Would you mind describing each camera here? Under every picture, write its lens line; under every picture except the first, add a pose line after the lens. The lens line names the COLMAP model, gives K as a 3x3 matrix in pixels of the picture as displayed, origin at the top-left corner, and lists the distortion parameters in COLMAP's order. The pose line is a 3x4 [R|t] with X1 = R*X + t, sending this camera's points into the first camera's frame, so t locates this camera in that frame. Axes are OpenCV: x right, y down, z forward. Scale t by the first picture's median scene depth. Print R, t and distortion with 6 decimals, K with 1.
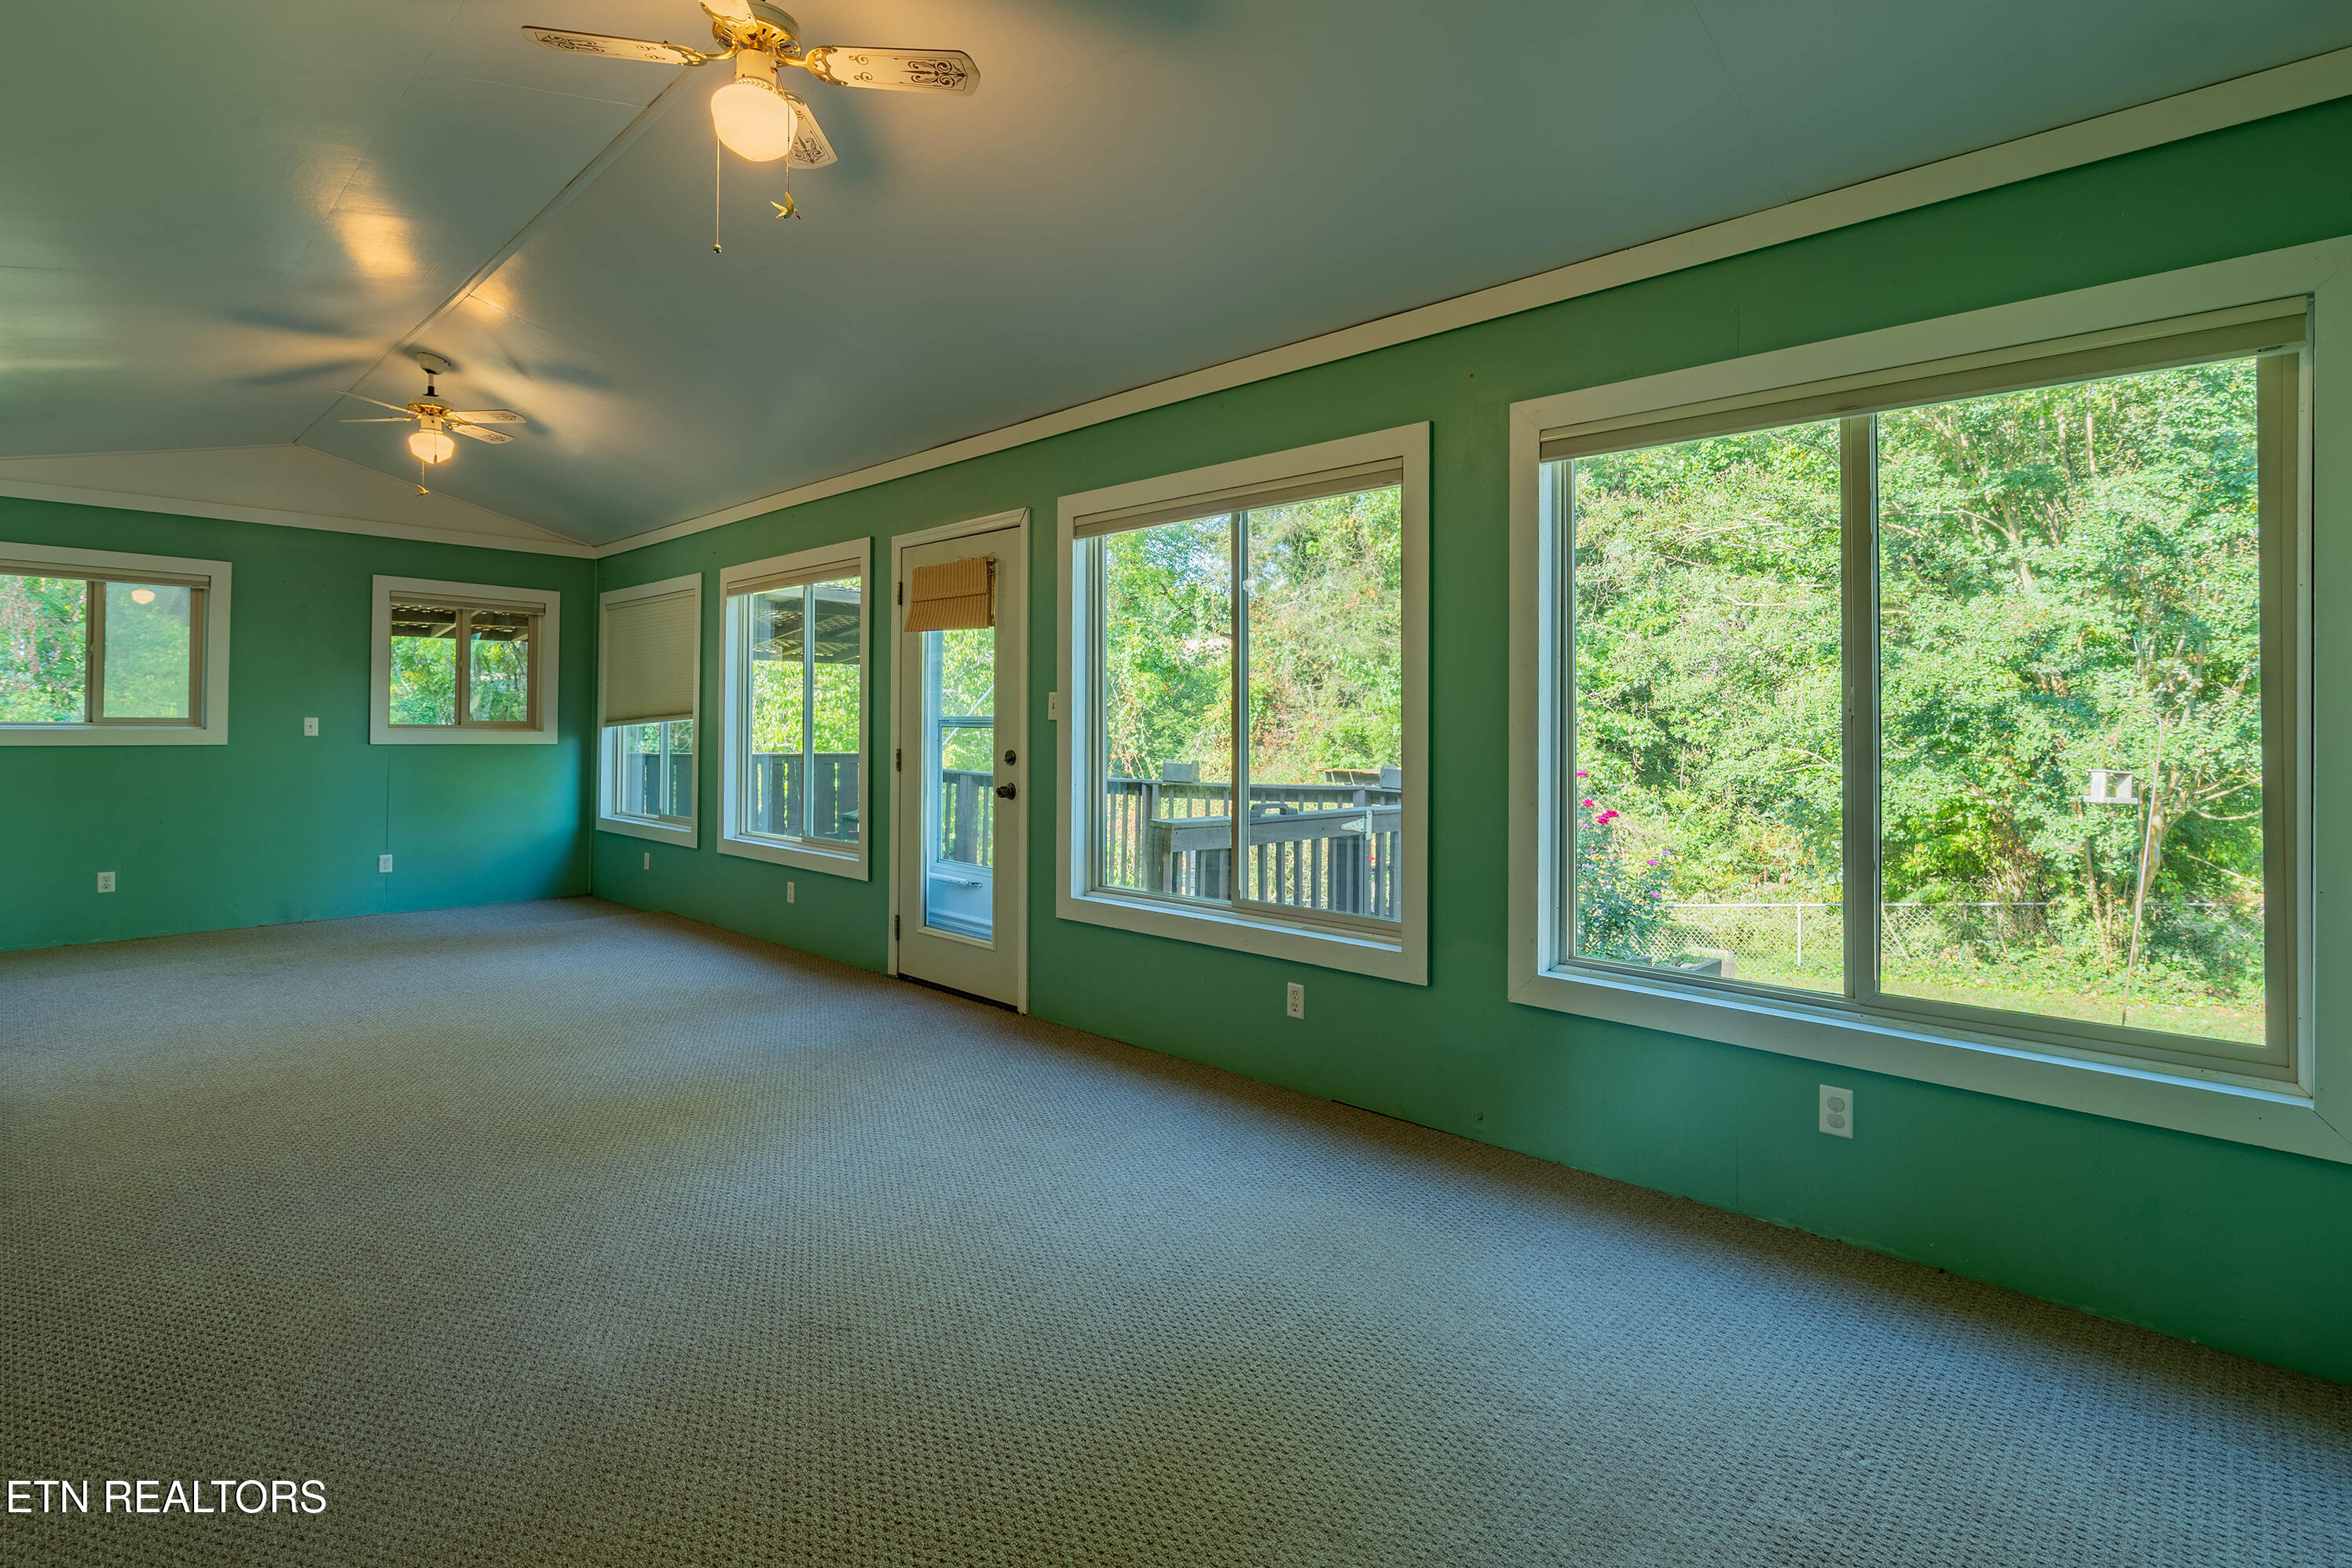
lens RADIAL K [[1118.7, 0, 1132.1], [0, 1118.7, 730.5], [0, 0, 1]] dist [-0.006701, 0.000942]
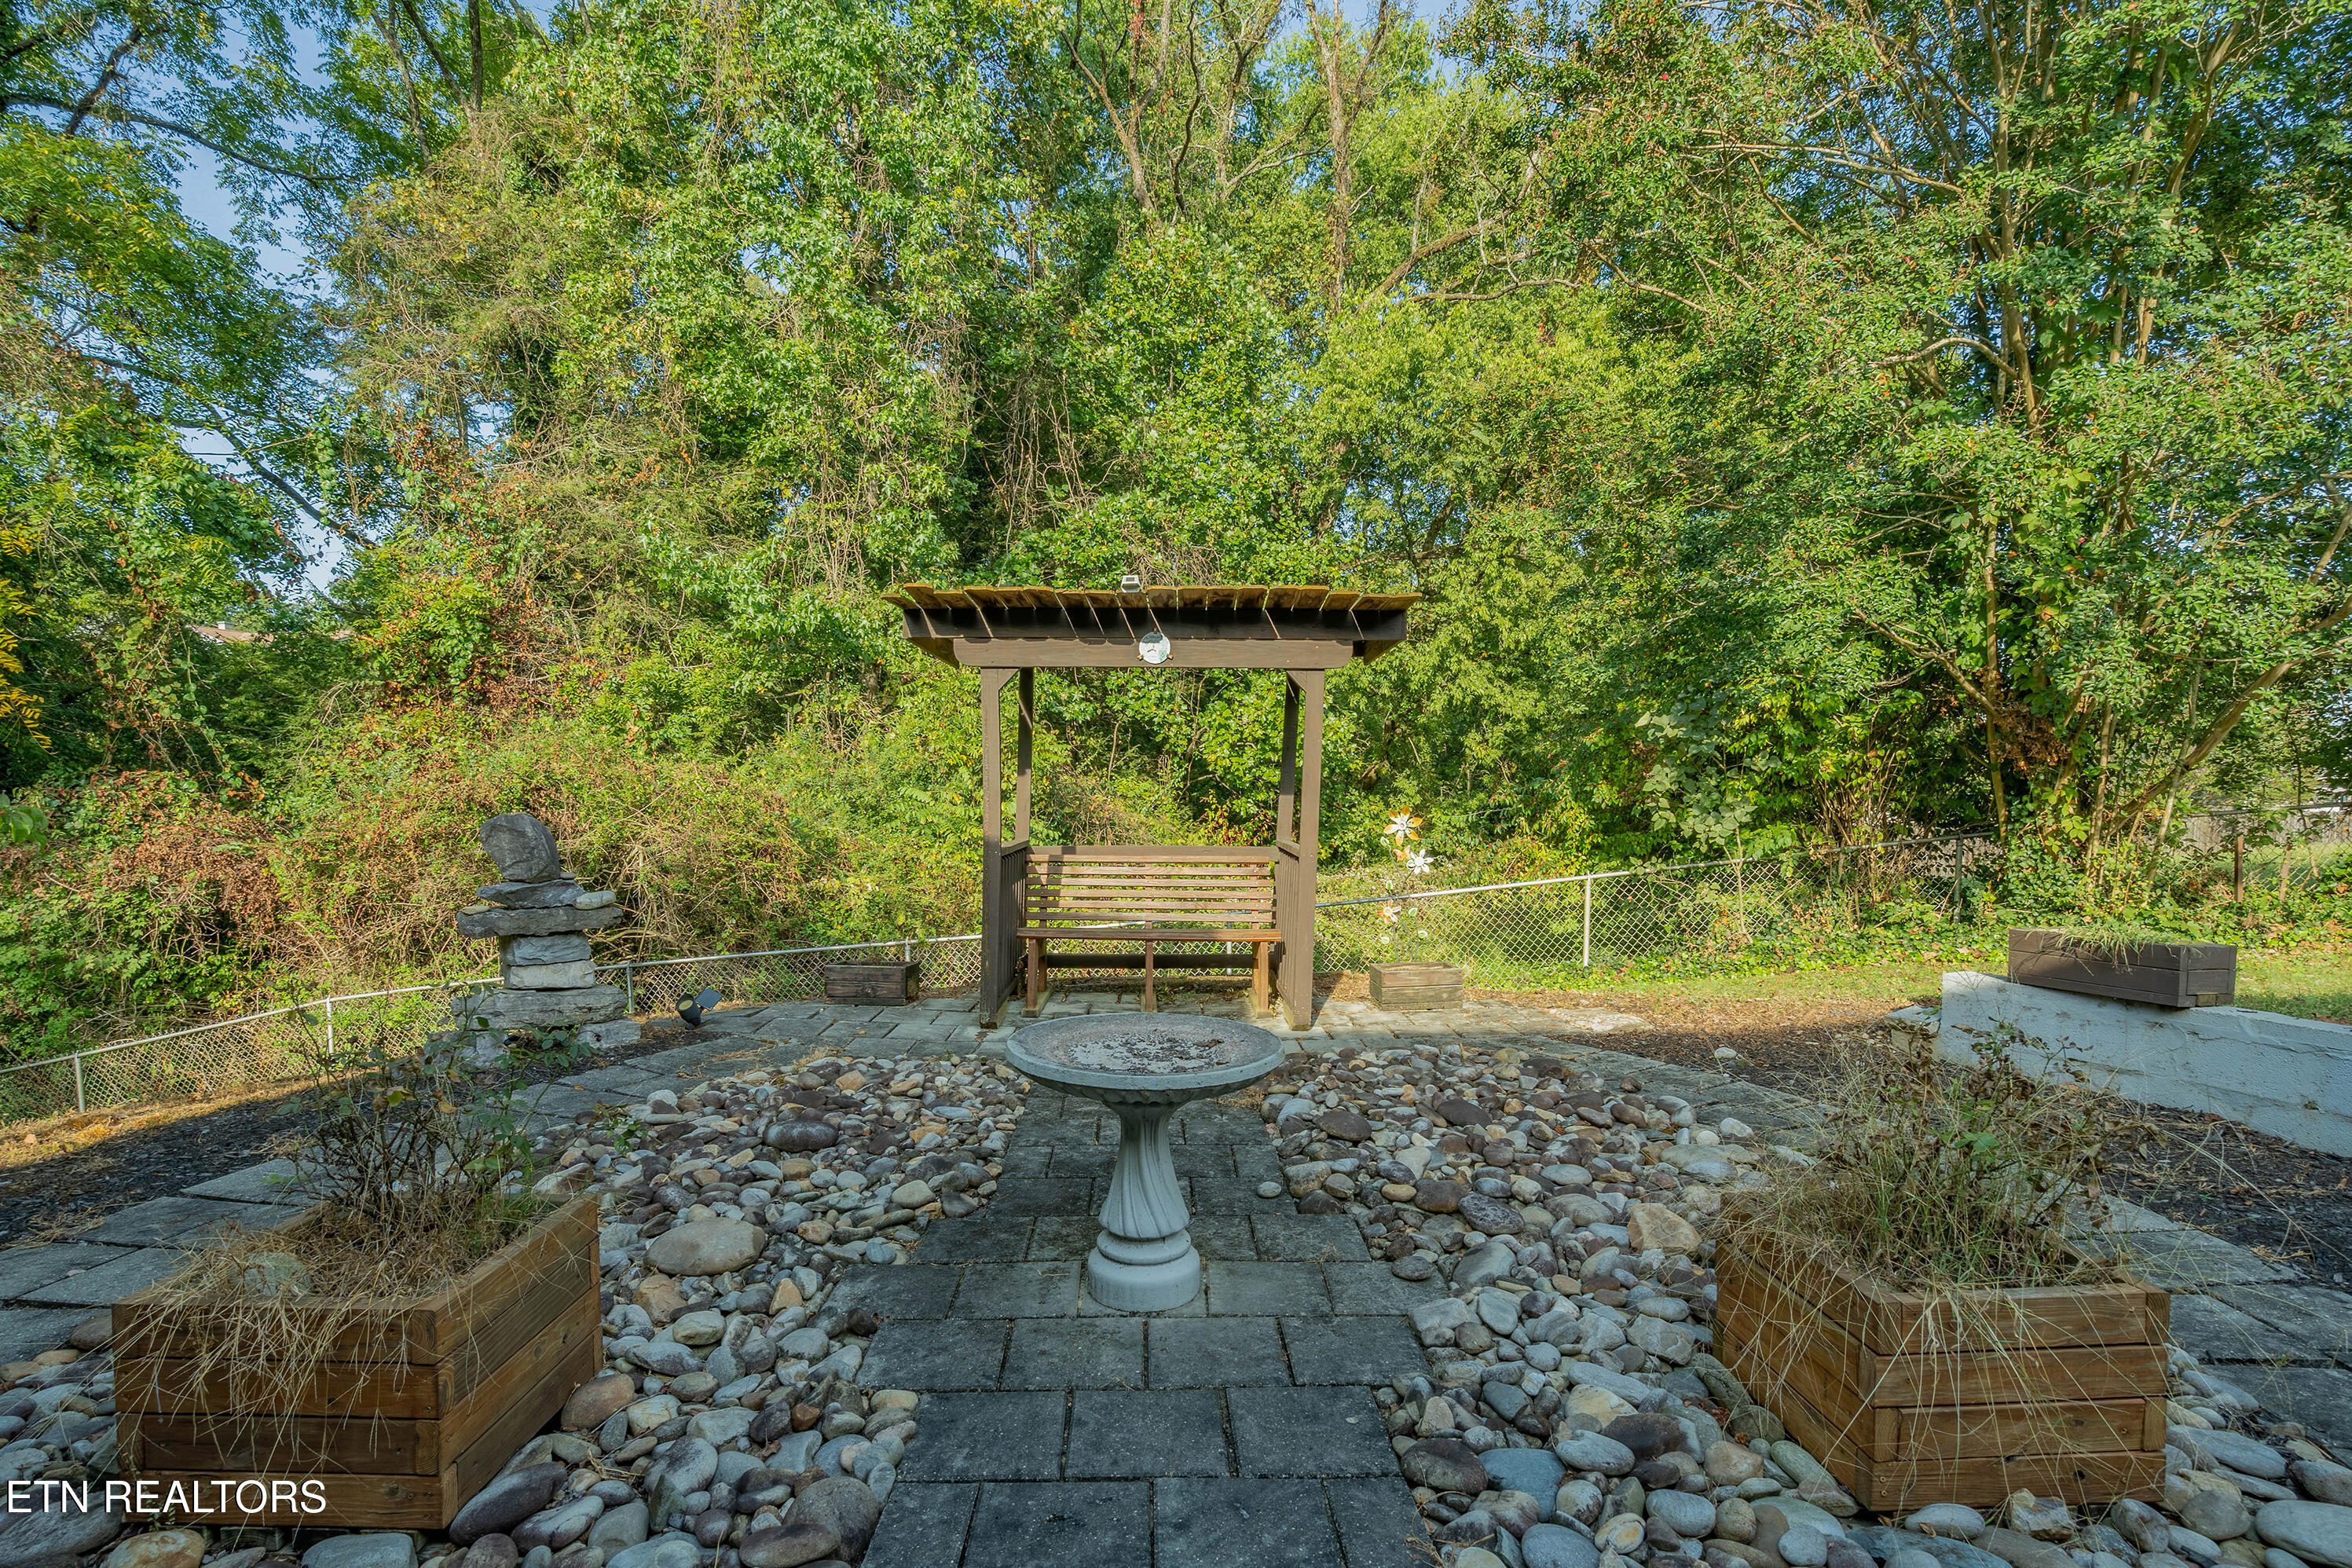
lens RADIAL K [[1118.7, 0, 1182.1], [0, 1118.7, 888.5], [0, 0, 1]] dist [-0.006701, 0.000942]
pose [[0.725321, -0.058398, 0.685929, -0.017624], [0.002119, 0.996580, 0.082606, 0.060912], [-0.688407, -0.058462, 0.722965, 0.374866]]
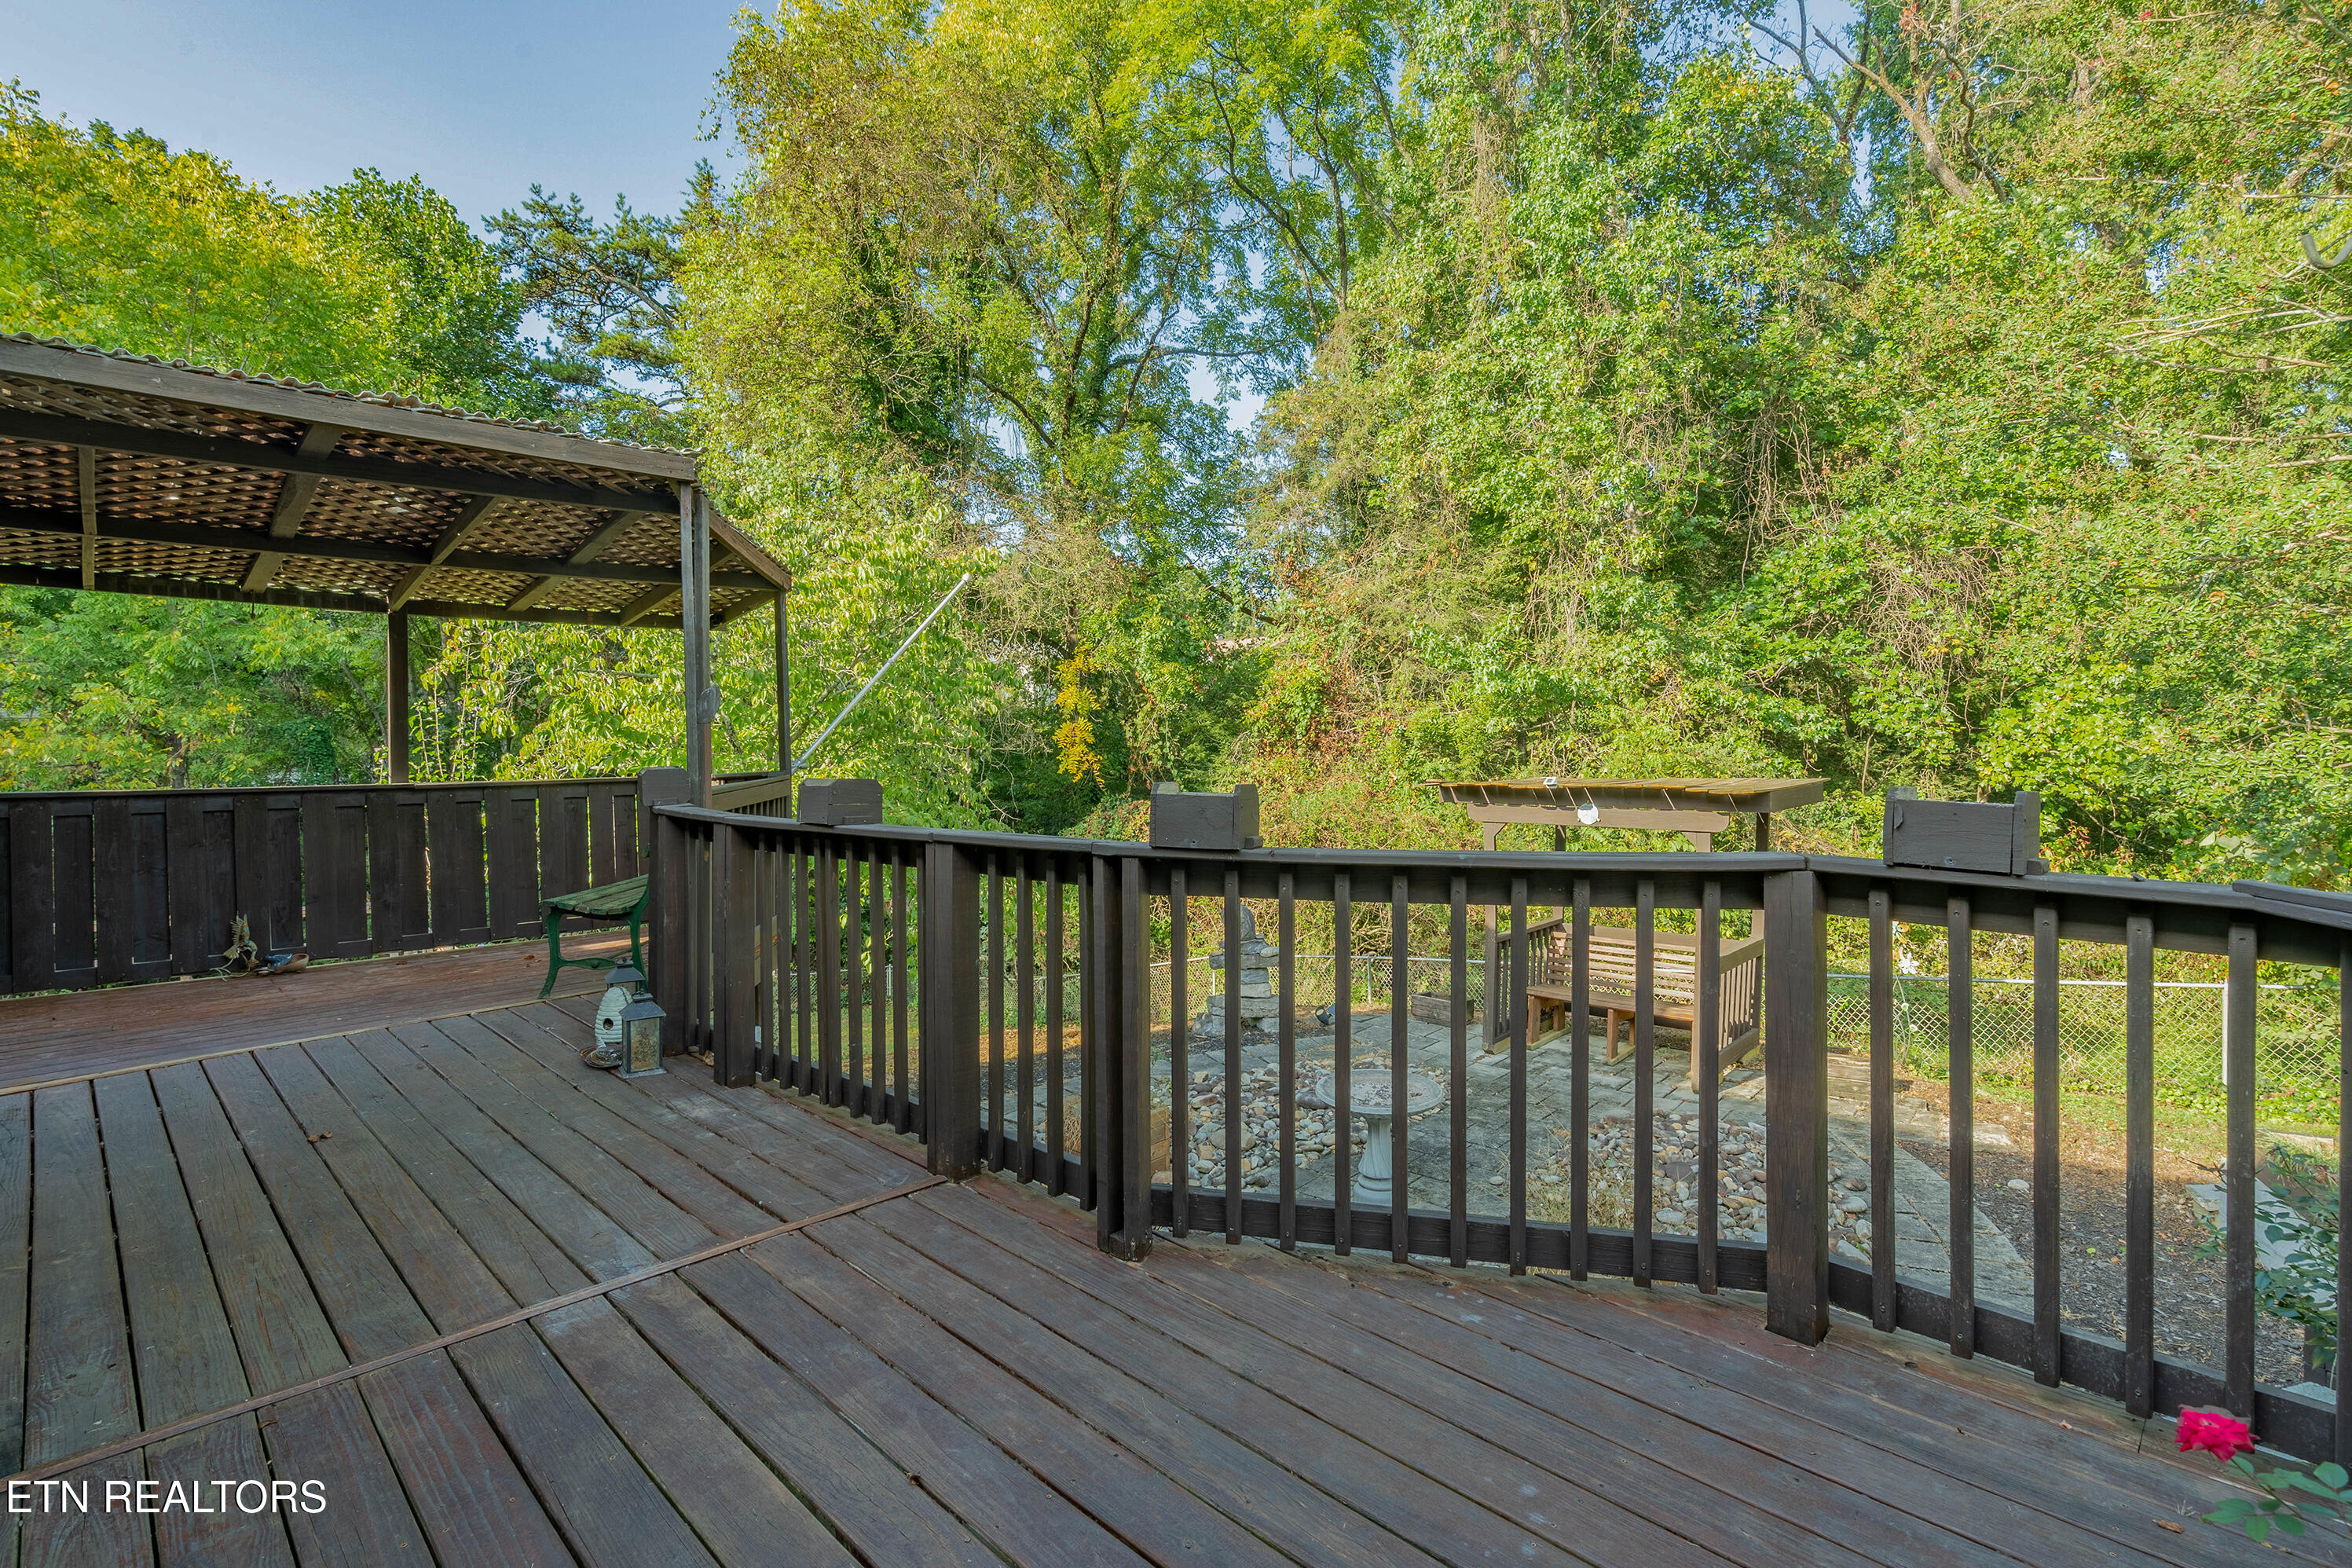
lens RADIAL K [[1118.7, 0, 1155.4], [0, 1118.7, 772.2], [0, 0, 1]] dist [-0.006701, 0.000942]
pose [[0.999476, -0.026833, -0.018079, 0.016142], [0.027413, 0.999090, 0.032665, -0.000280], [0.017186, -0.033144, 0.999303, 0.215114]]
